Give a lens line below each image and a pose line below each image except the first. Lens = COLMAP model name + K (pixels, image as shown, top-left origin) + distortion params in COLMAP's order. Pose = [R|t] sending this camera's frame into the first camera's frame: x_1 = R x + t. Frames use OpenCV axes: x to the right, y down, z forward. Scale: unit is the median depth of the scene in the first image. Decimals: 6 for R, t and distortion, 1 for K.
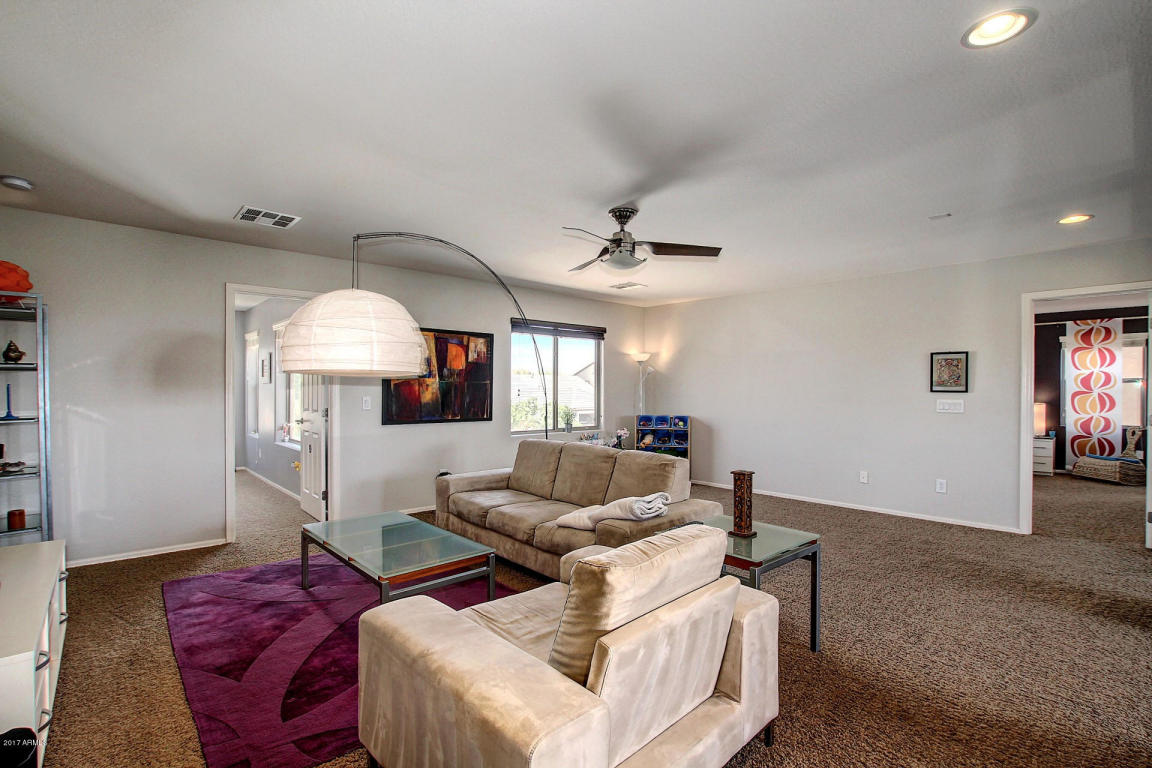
lens RADIAL K [[530.5, 0, 574.8], [0, 530.5, 391.5], [0, 0, 1]] dist [-0.015389, 0.000661]
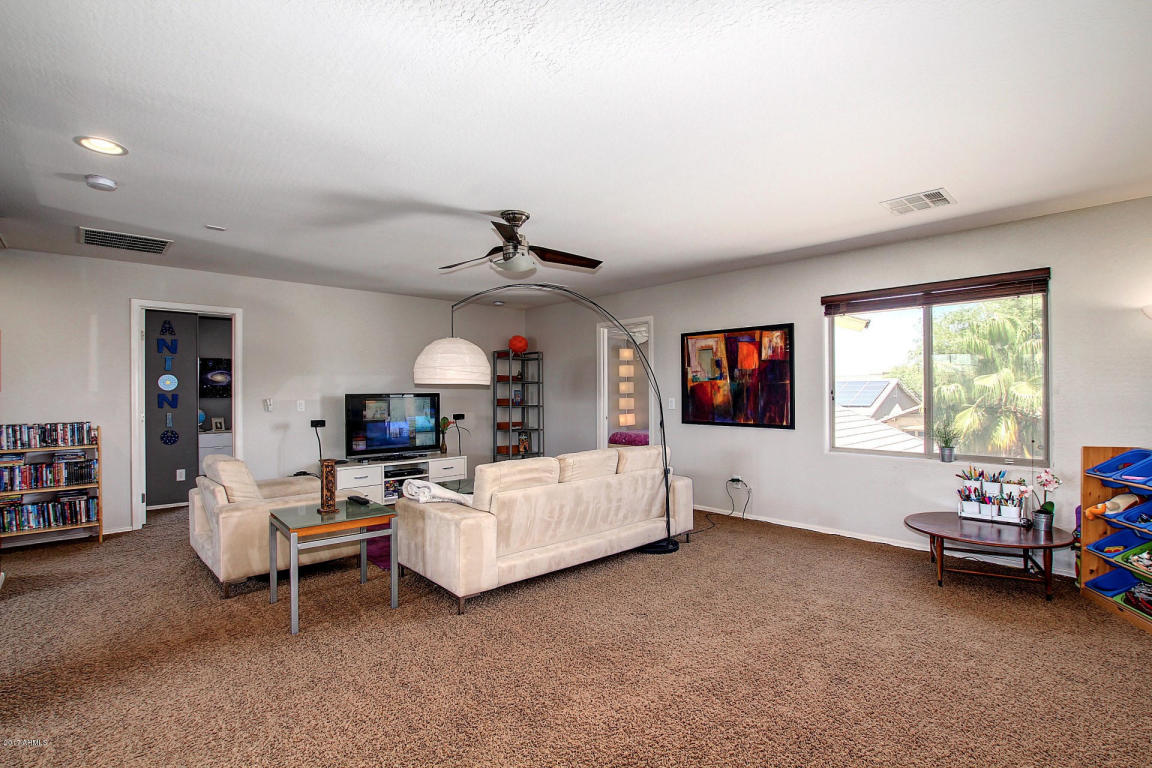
lens RADIAL K [[530.5, 0, 569.3], [0, 530.5, 390.4], [0, 0, 1]] dist [-0.015389, 0.000661]
pose [[0.005273, -0.002155, -0.999984, 0.694217], [0.000022, 0.999998, -0.002155, -0.003528], [0.999986, -0.000010, 0.005273, 0.686367]]
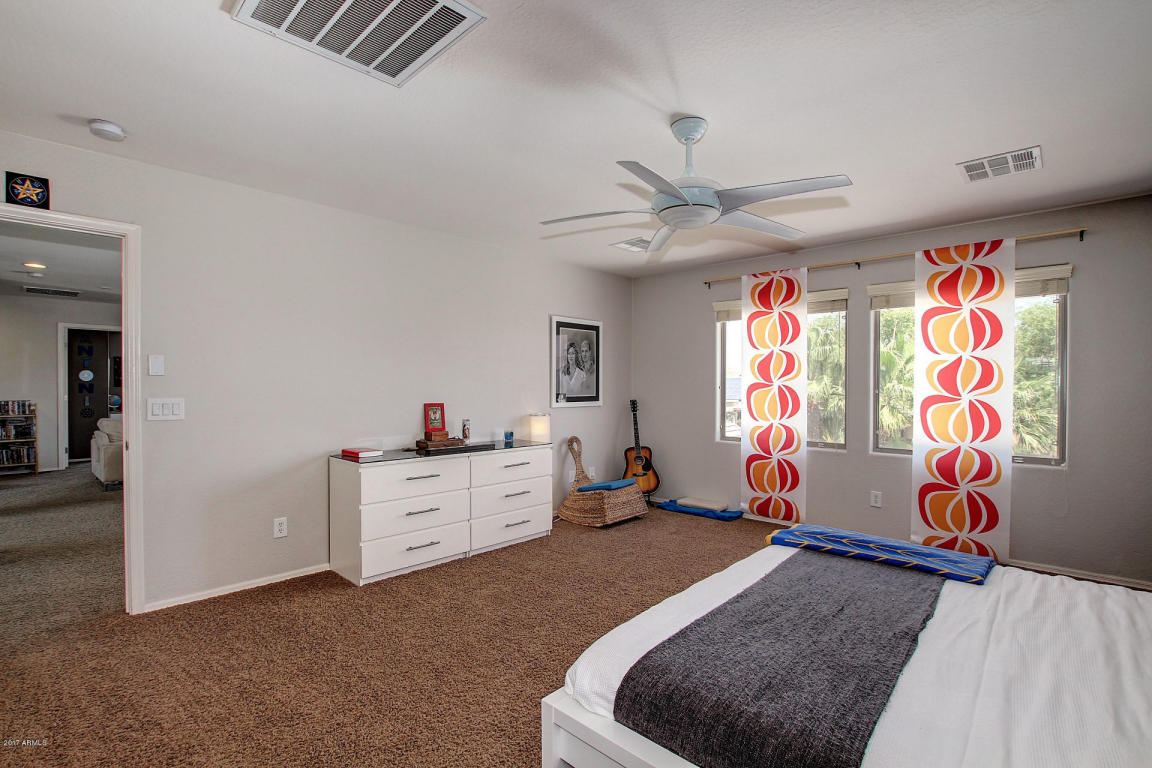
lens RADIAL K [[530.5, 0, 574.6], [0, 530.5, 388.7], [0, 0, 1]] dist [-0.015389, 0.000661]
pose [[0.068769, 0.001991, -0.997631, 0.948526], [-0.006412, 0.999978, 0.001554, 0.000170], [0.997612, 0.006290, 0.068781, 0.918651]]
